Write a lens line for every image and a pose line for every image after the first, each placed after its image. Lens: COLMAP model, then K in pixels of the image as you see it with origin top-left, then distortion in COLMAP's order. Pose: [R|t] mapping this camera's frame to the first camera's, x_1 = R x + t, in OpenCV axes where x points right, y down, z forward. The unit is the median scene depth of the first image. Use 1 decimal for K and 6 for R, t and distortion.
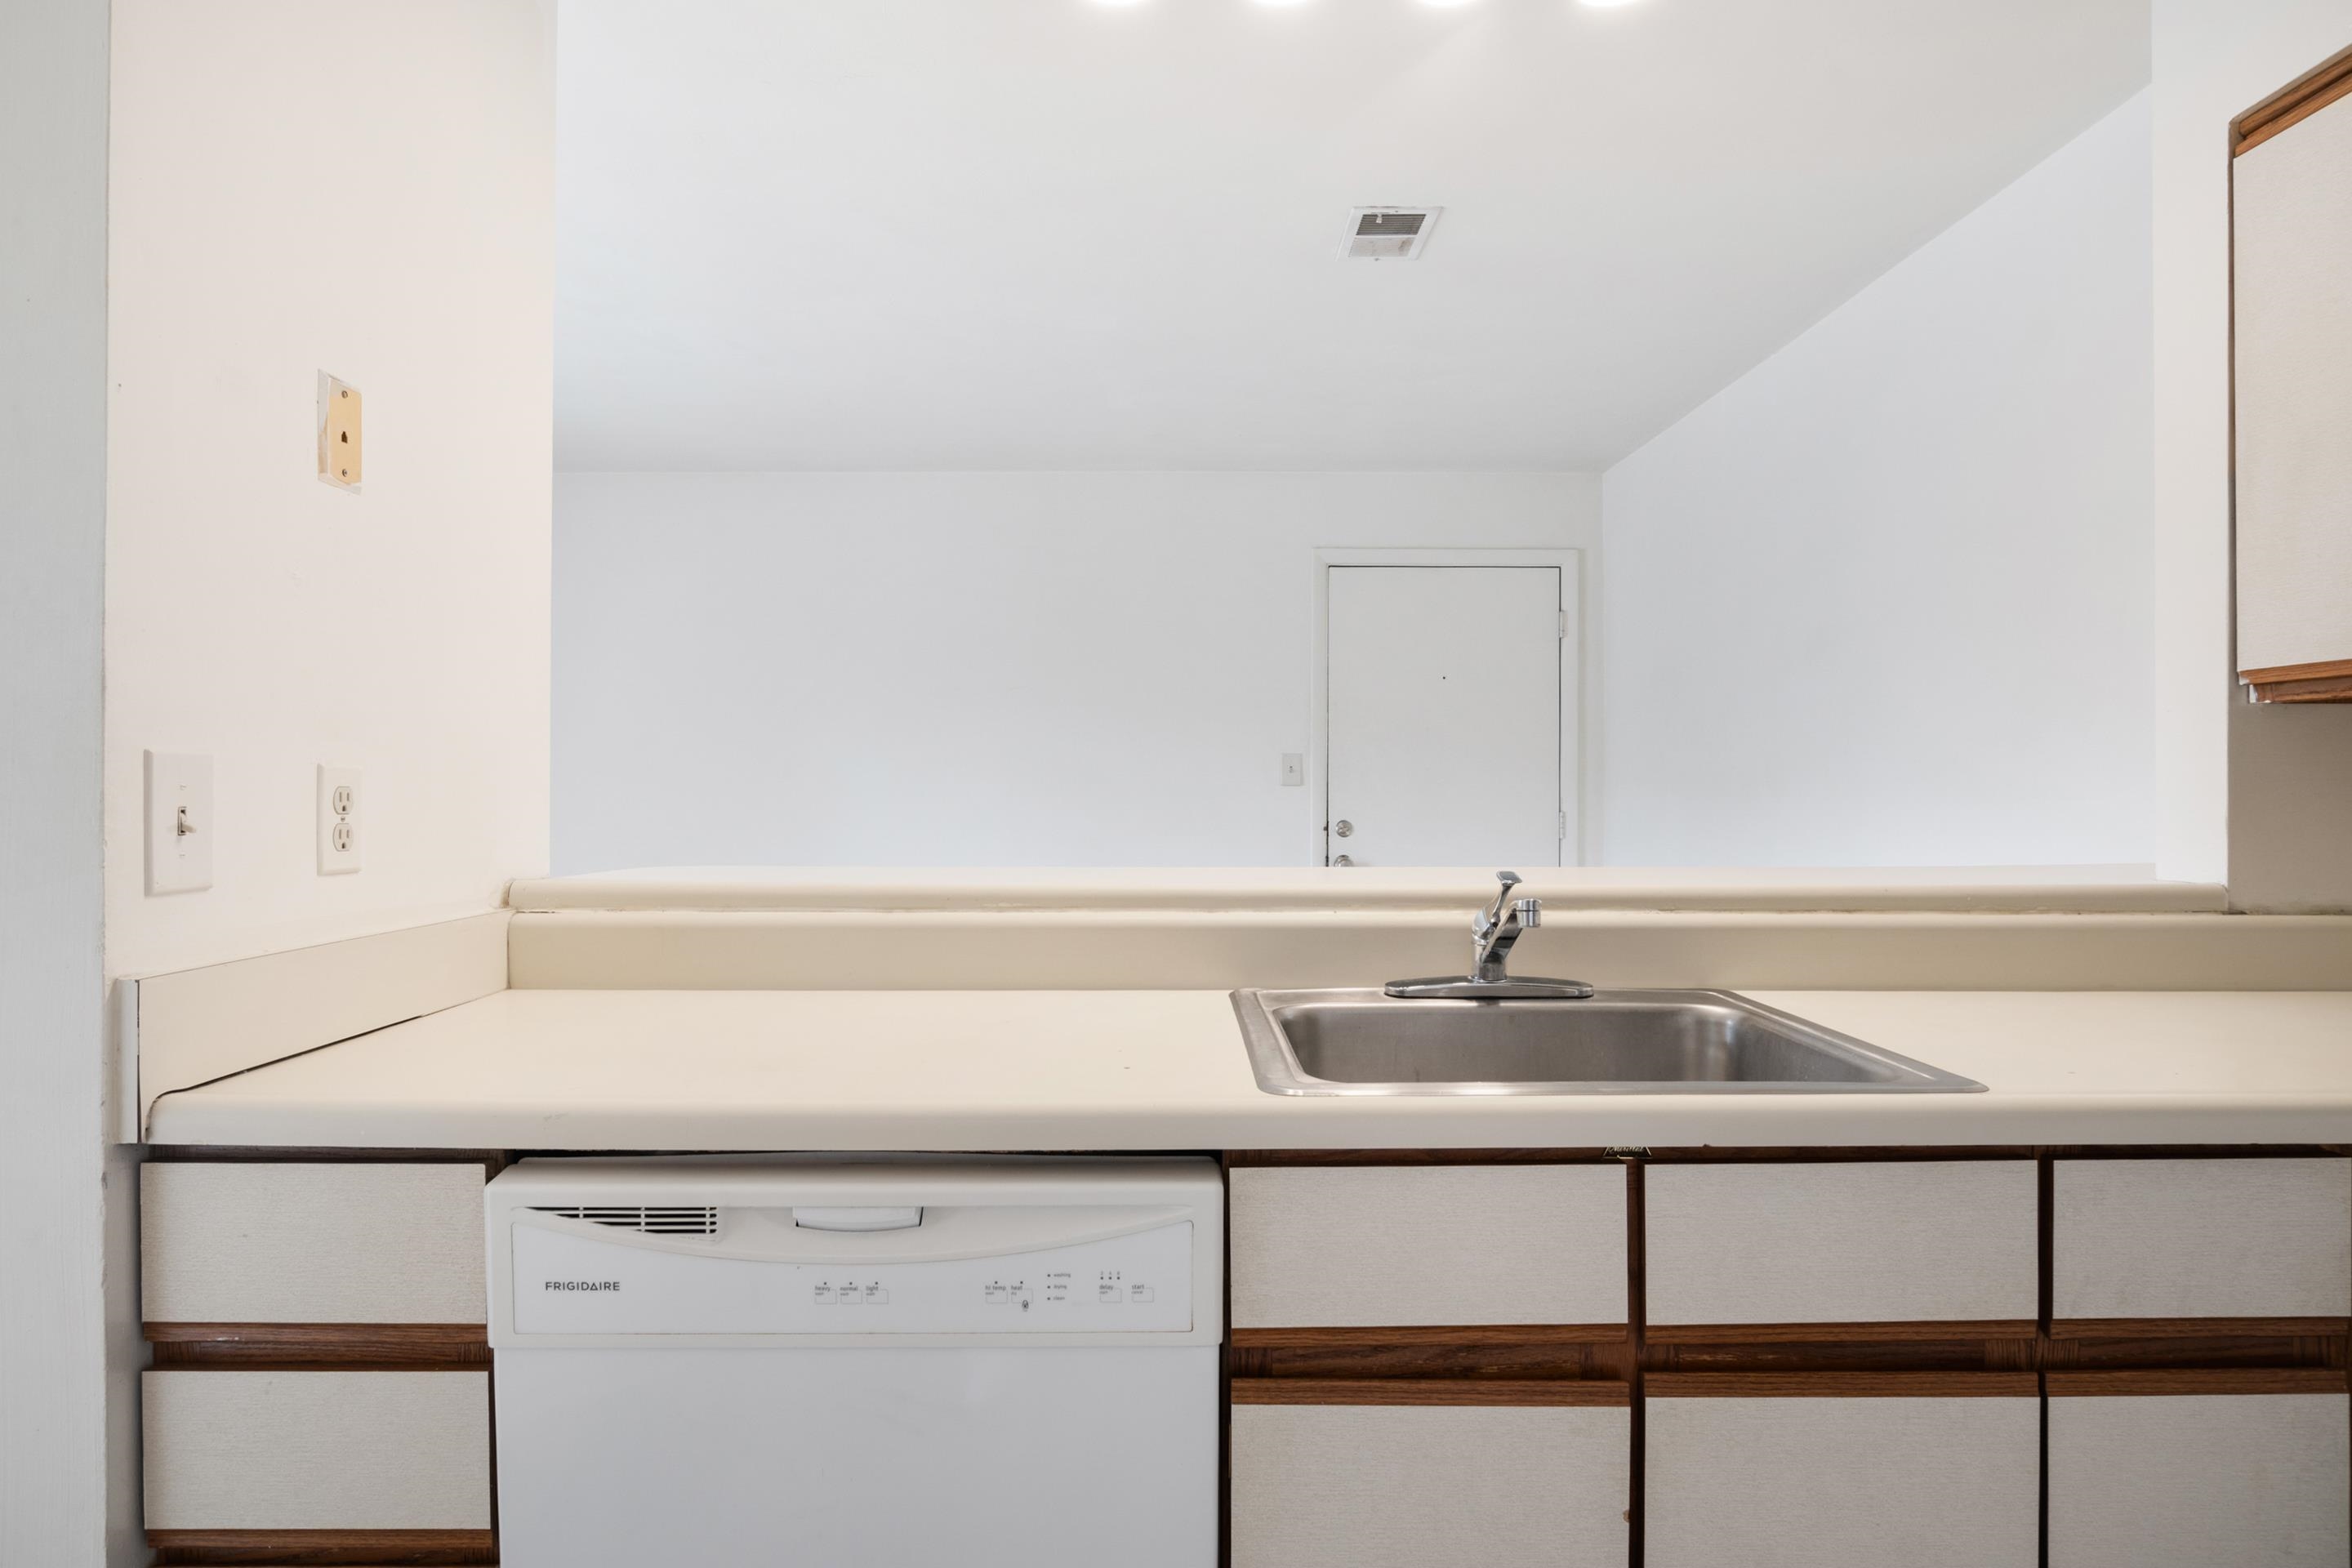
lens RADIAL K [[1315.9, 0, 1168.3], [0, 1315.9, 788.1], [0, 0, 1]] dist [-0.007449, -0.003064]
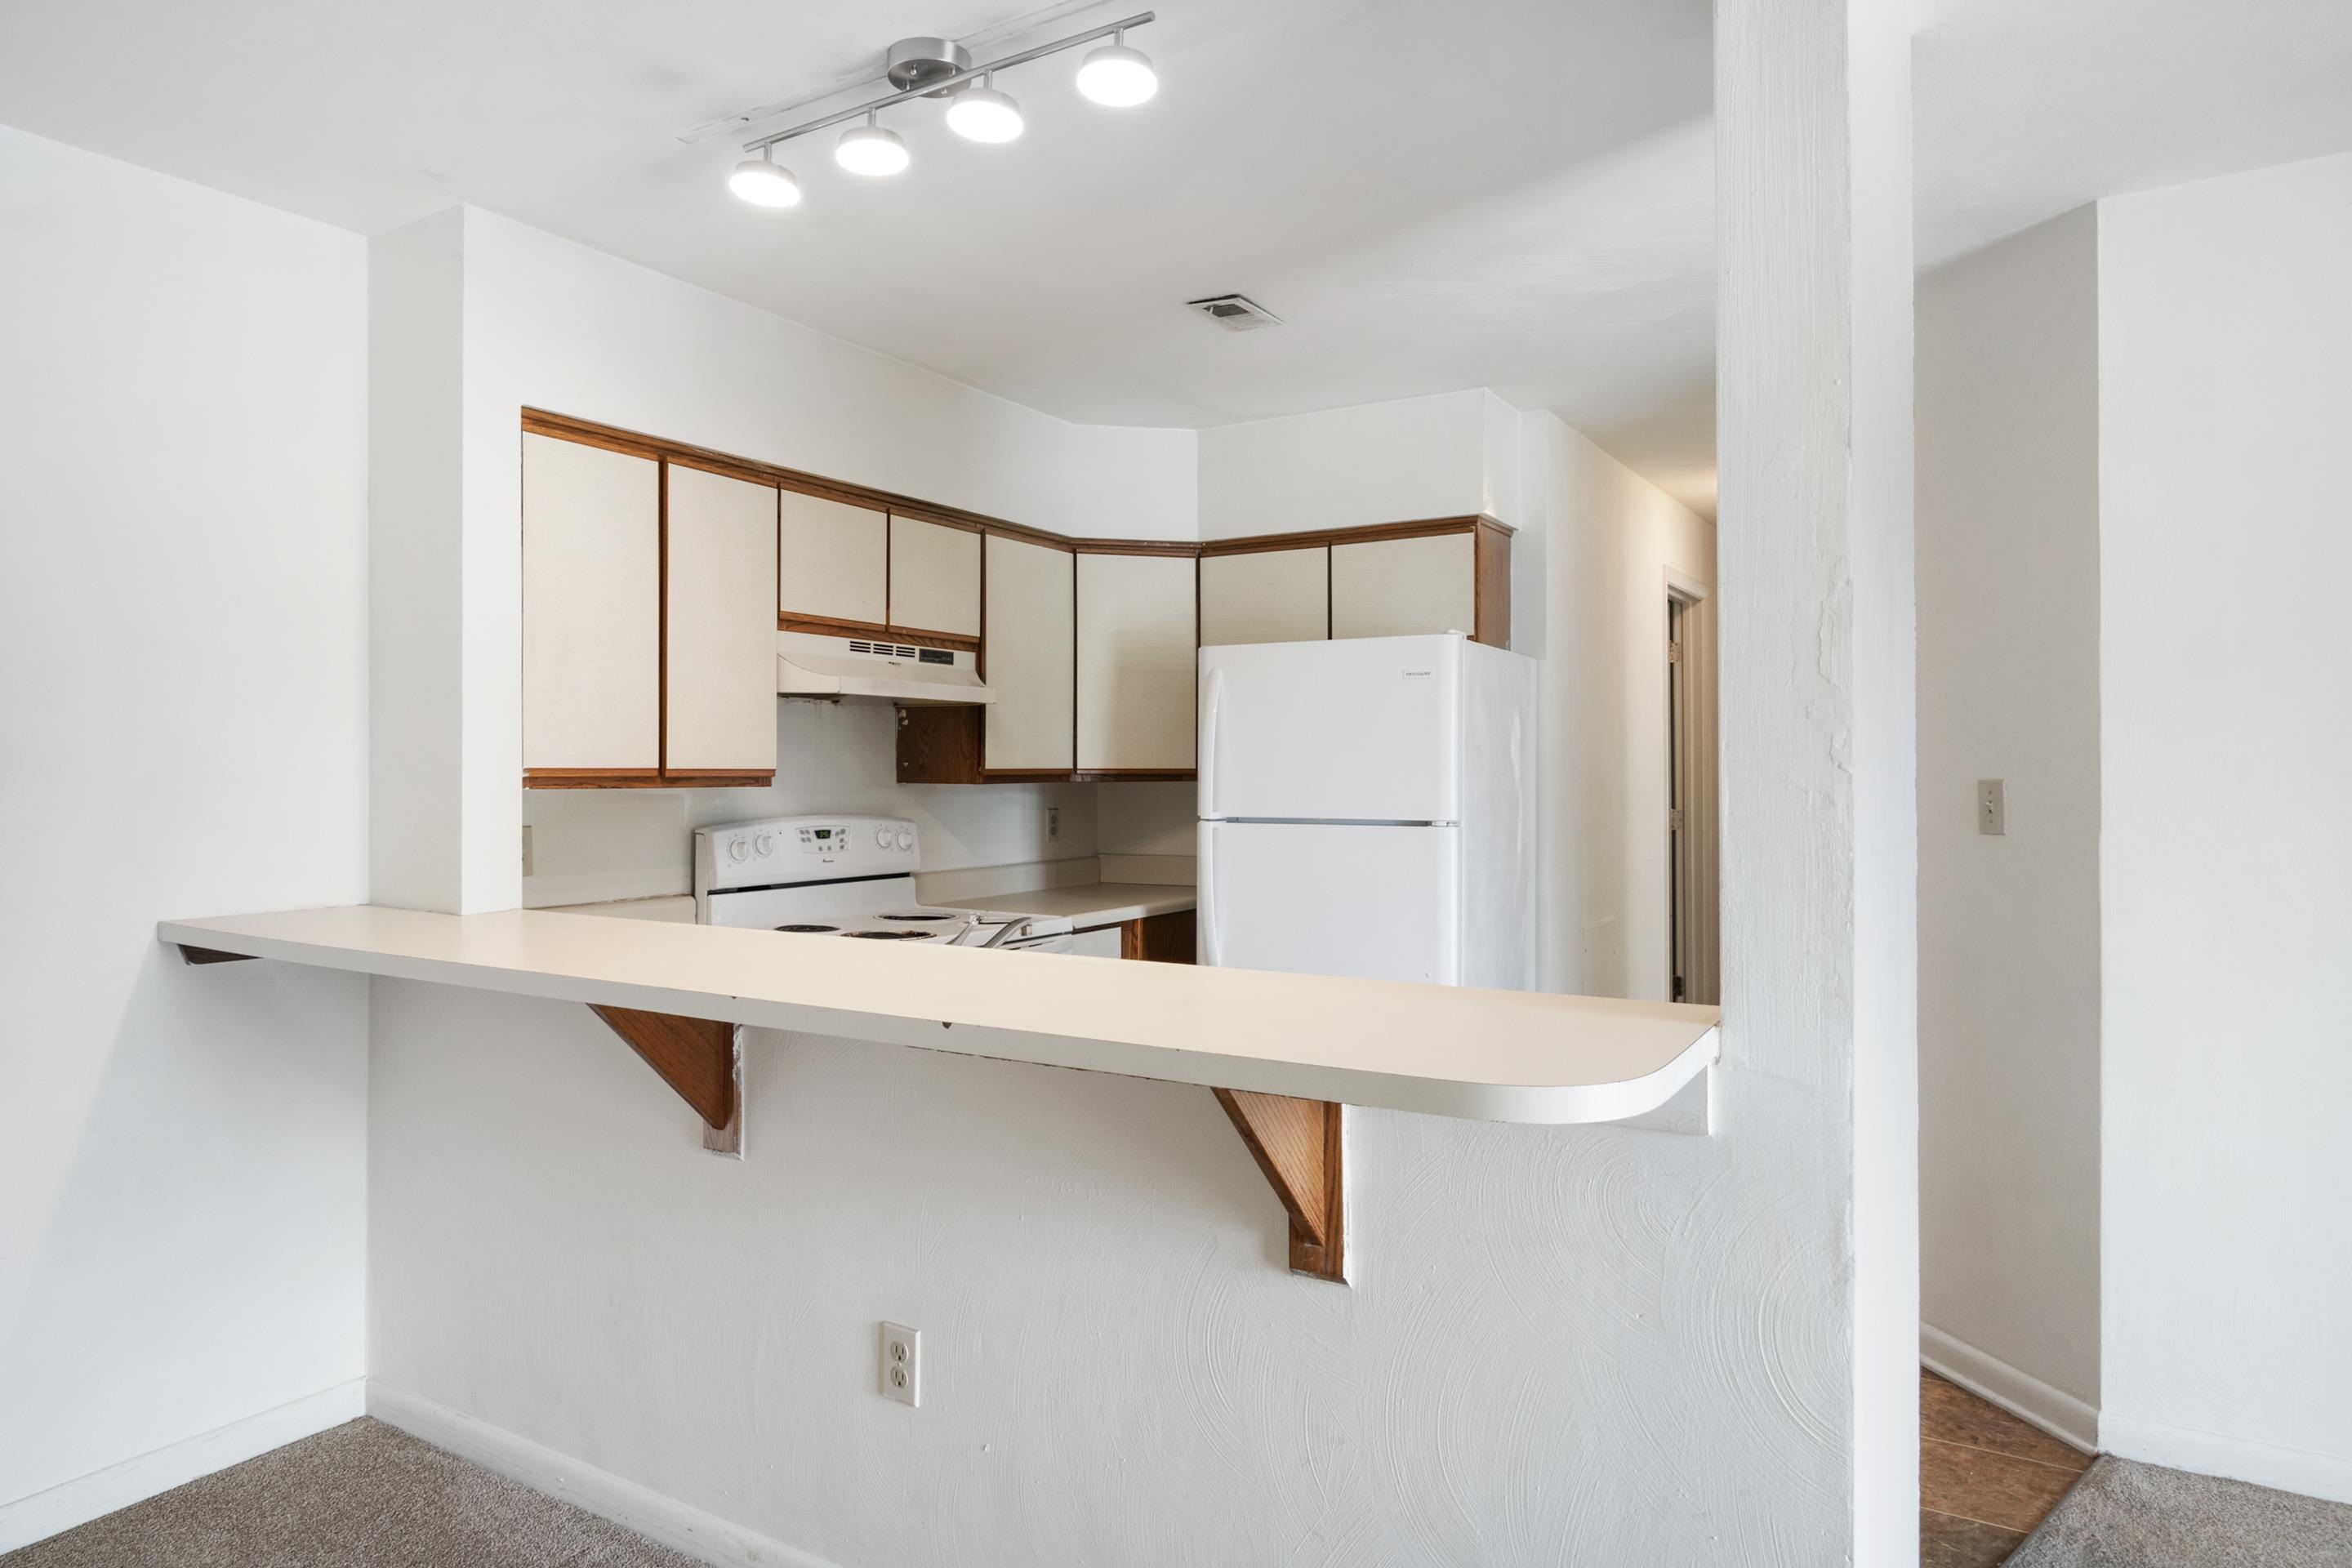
lens RADIAL K [[1419.9, 0, 1183.8], [0, 1419.9, 773.5], [0, 0, 1]] dist [-0.002453, -0.002652]
pose [[-0.856123, -0.009863, 0.516678, -1.035520], [-0.006455, 0.999944, 0.008392, -0.155003], [-0.516732, 0.003849, -0.856139, 3.016339]]
